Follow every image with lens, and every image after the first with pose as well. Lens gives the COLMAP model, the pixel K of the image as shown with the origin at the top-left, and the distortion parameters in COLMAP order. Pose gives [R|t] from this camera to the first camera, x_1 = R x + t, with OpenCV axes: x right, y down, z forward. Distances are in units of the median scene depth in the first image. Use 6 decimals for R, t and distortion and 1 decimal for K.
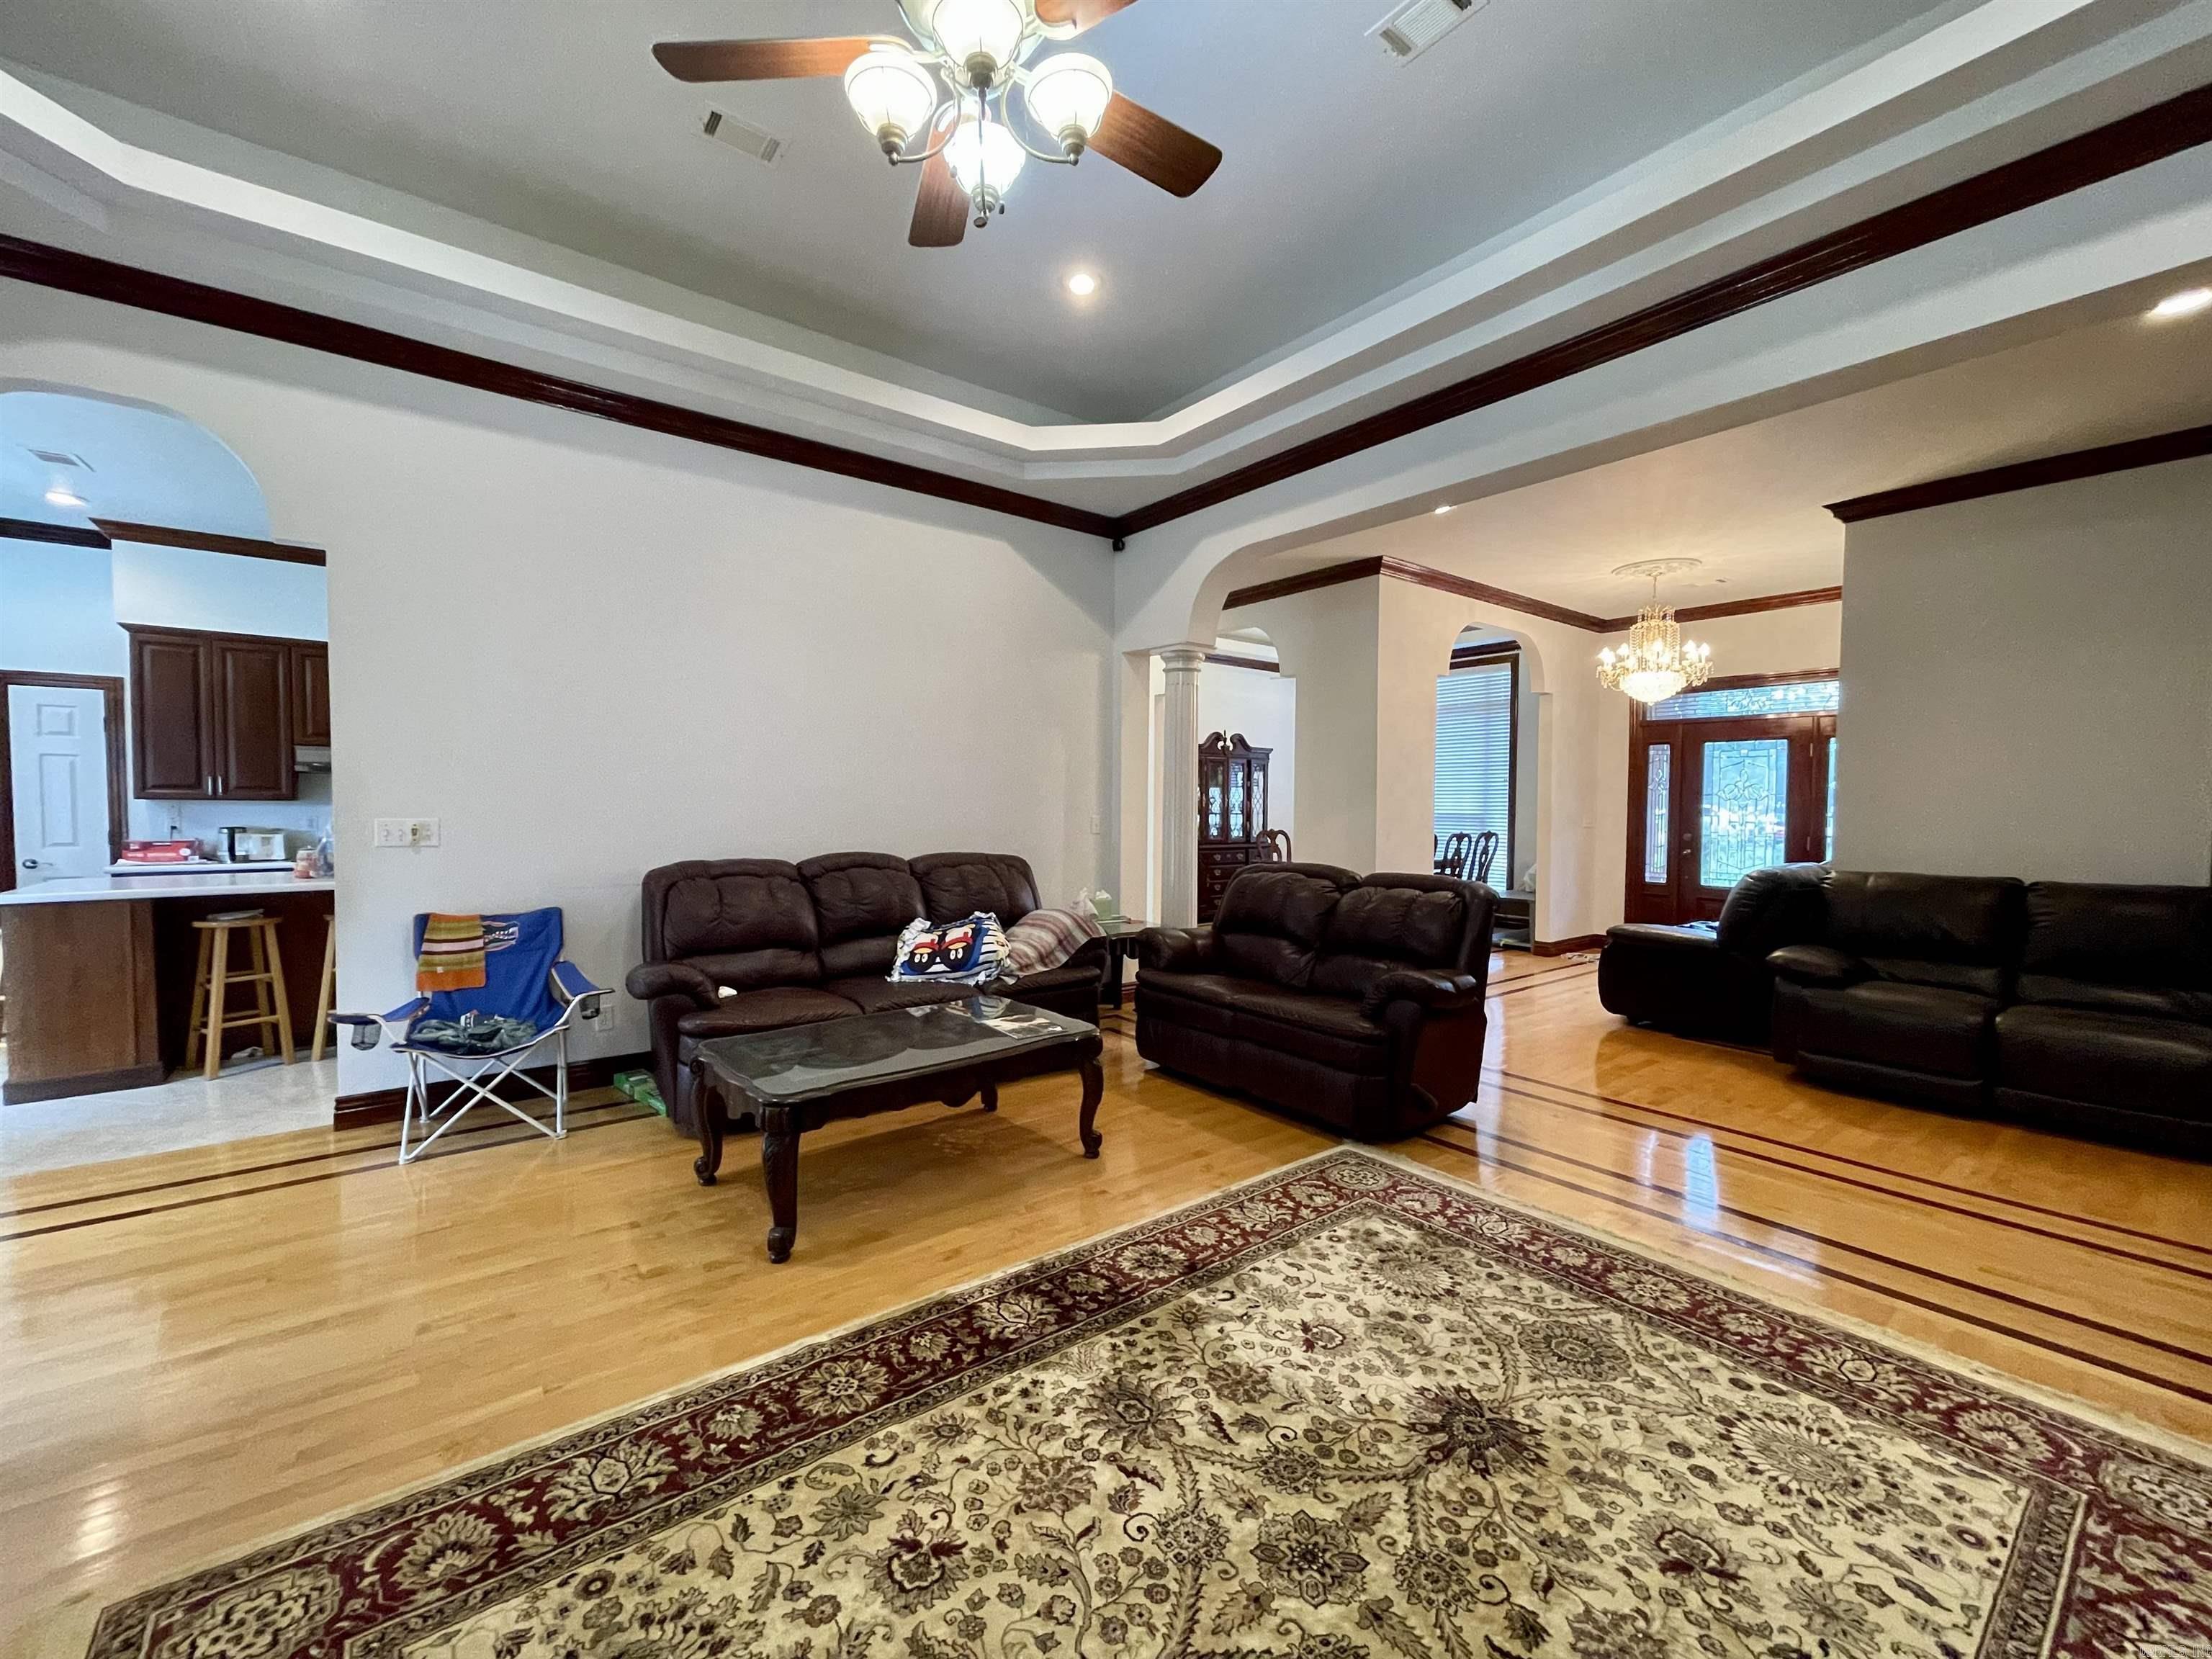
lens RADIAL K [[895.1, 0, 1106.3], [0, 895.1, 838.2], [0, 0, 1]] dist [-0.004754, 0.001533]
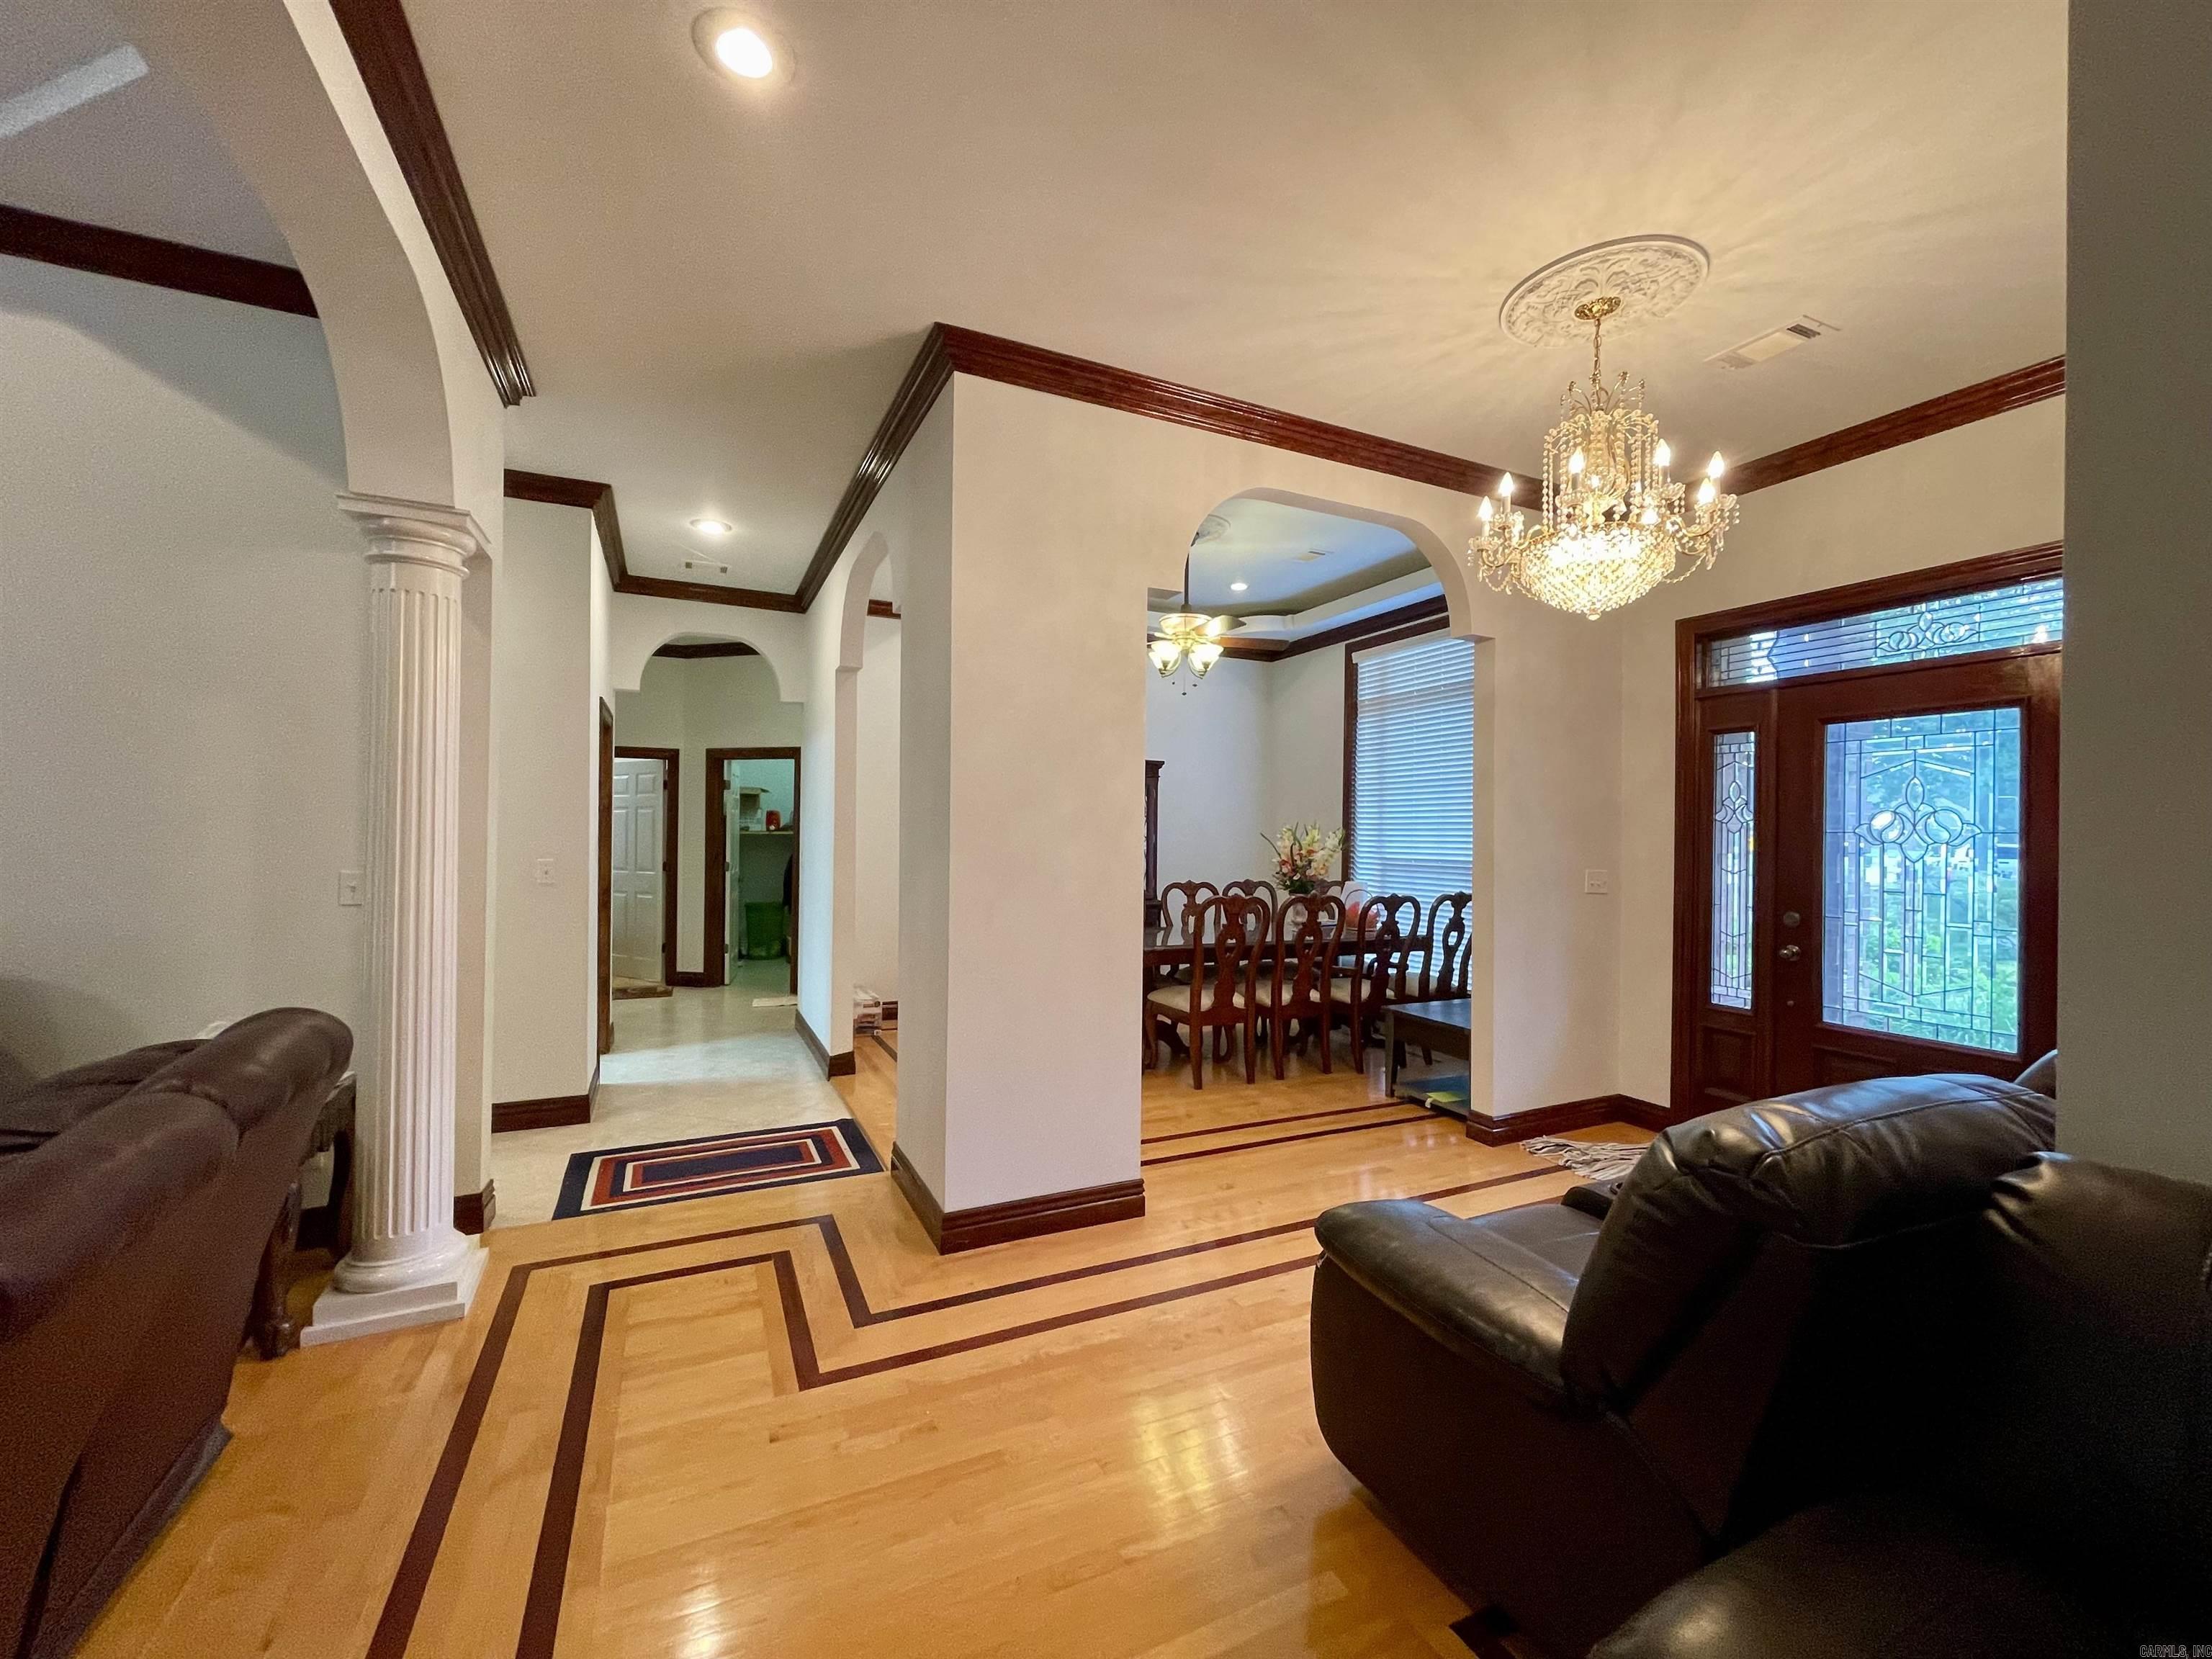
lens RADIAL K [[895.1, 0, 1101.5], [0, 895.1, 834.0], [0, 0, 1]] dist [-0.004754, 0.001533]
pose [[0.976067, 0.006735, -0.217365, 1.208543], [-0.015438, 0.999144, -0.038366, -0.072875], [0.216921, 0.040804, 0.975336, 1.383171]]
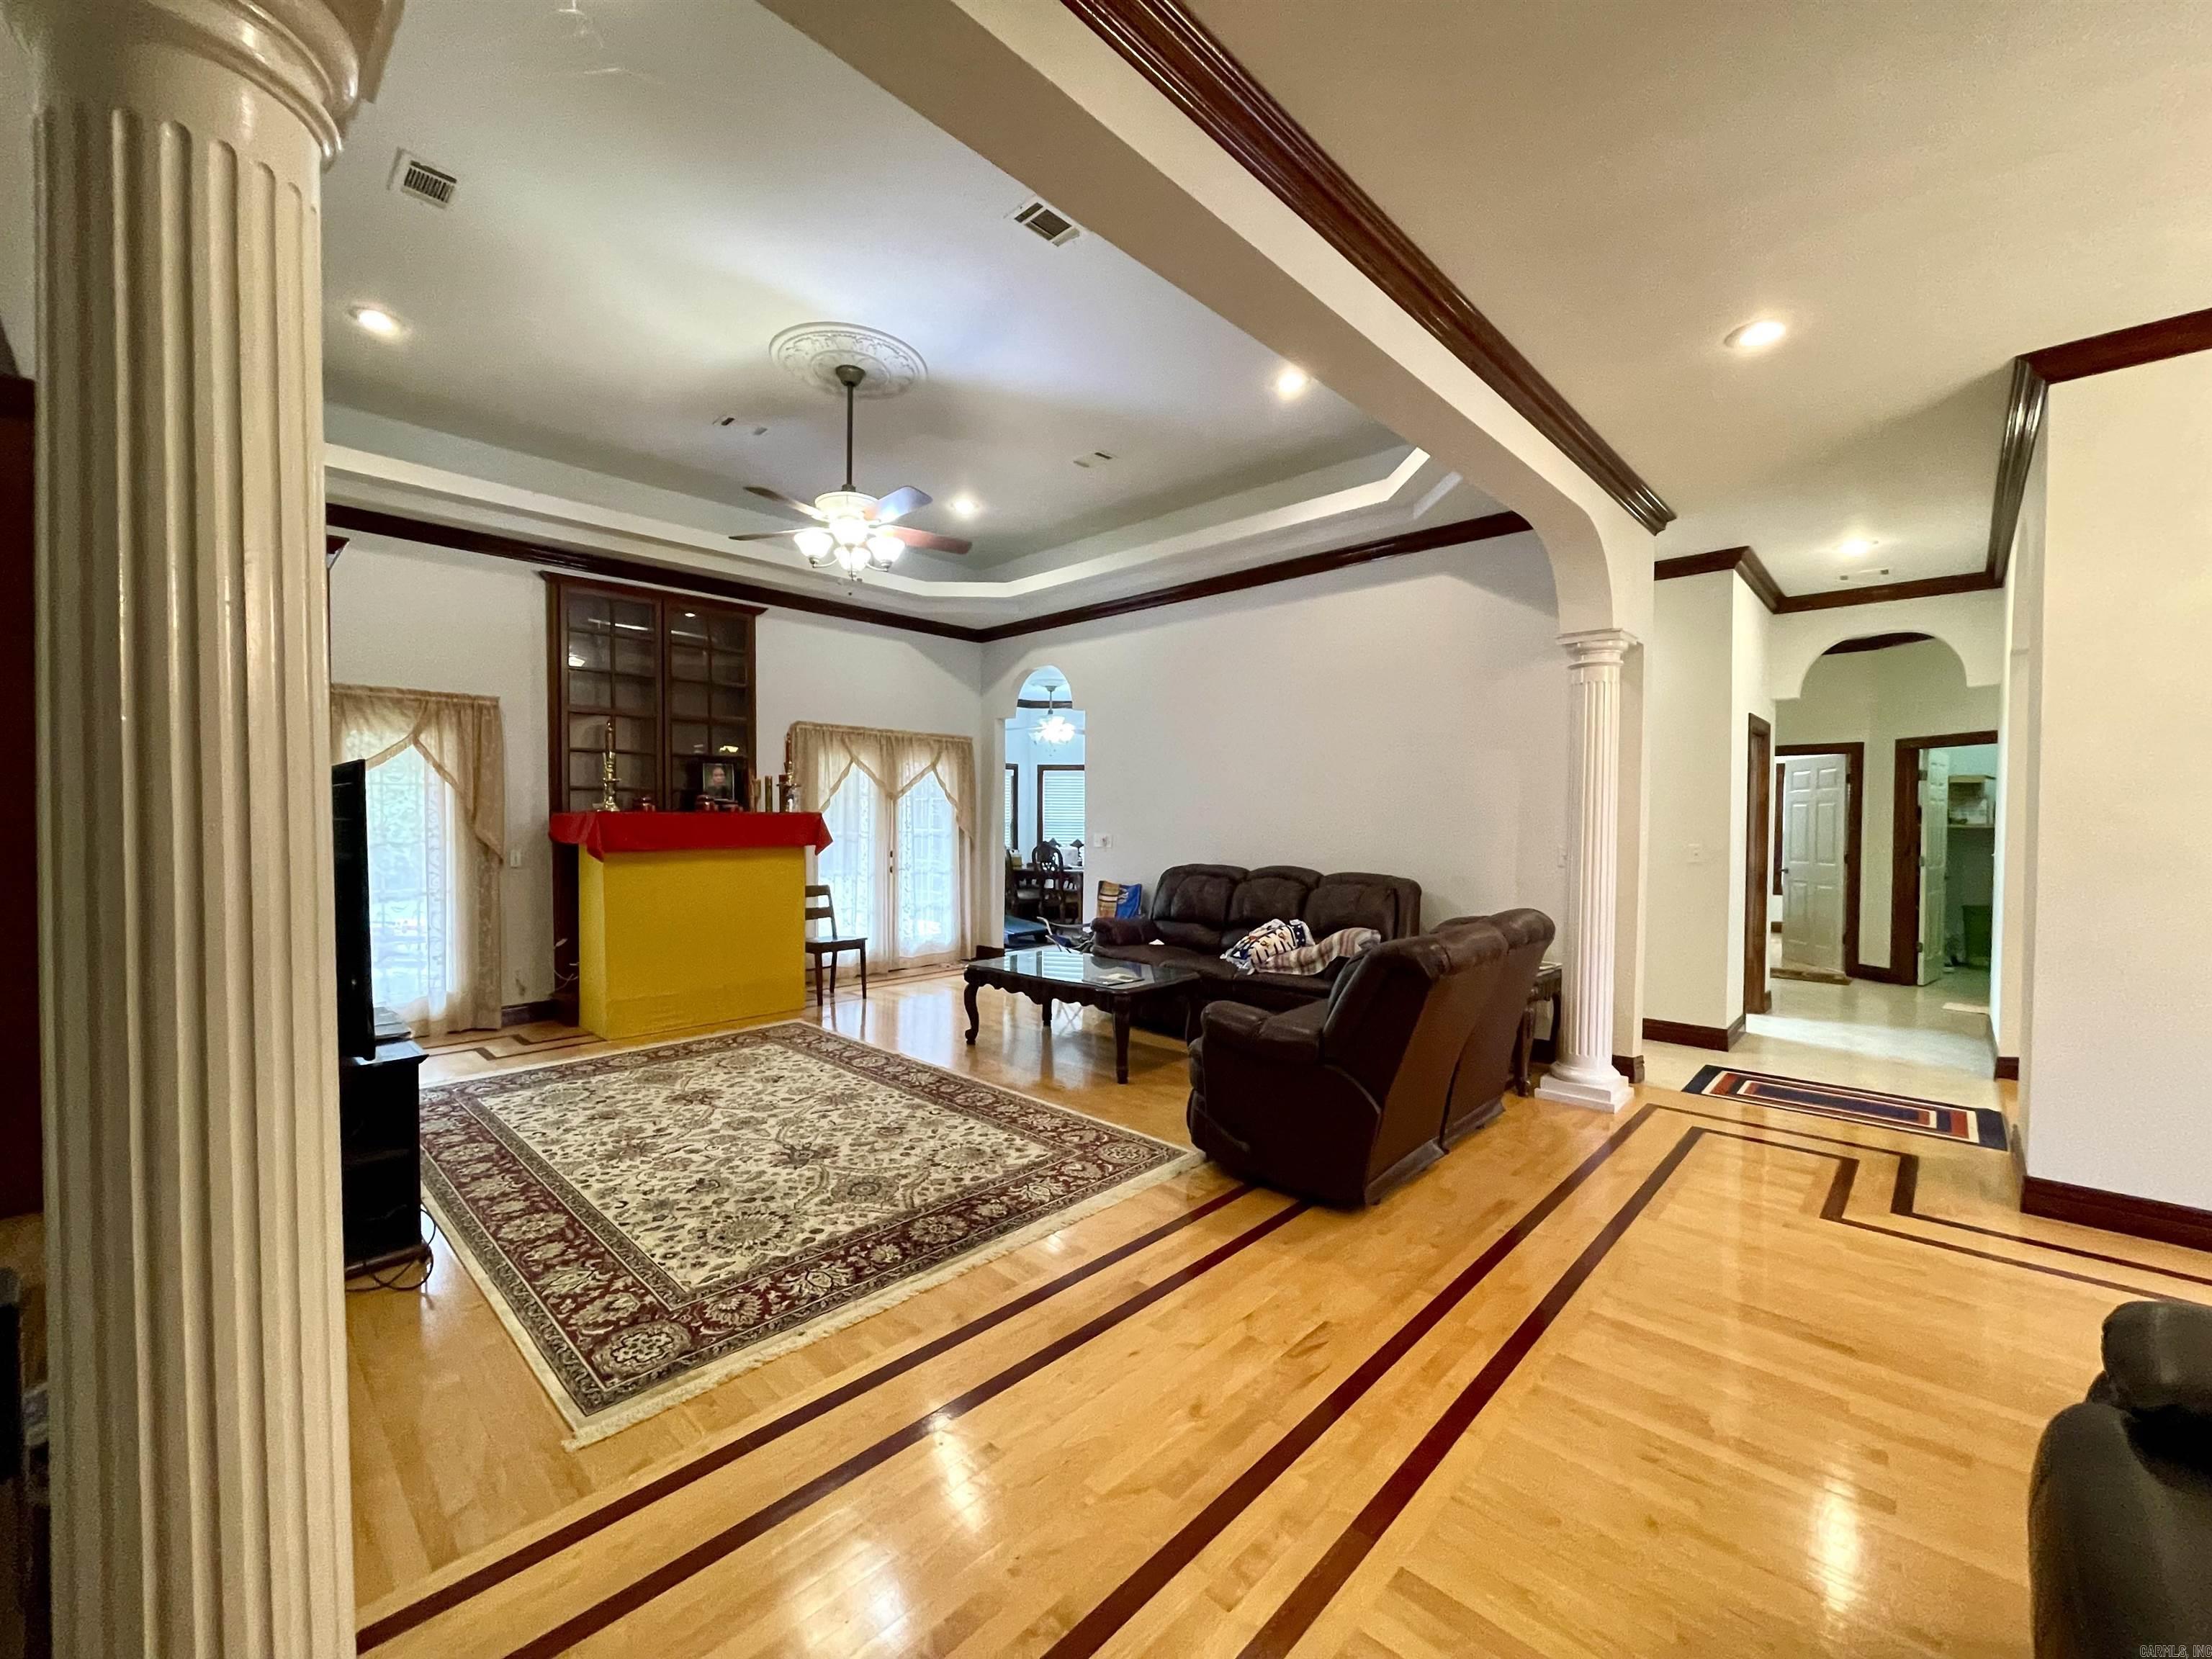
lens RADIAL K [[895.1, 0, 1096.8], [0, 895.1, 840.9], [0, 0, 1]] dist [-0.004754, 0.001533]
pose [[0.144486, 0.020327, -0.989298, 1.812202], [-0.042479, 0.998995, 0.014322, -0.051342], [0.988595, 0.039955, 0.145204, 0.998609]]
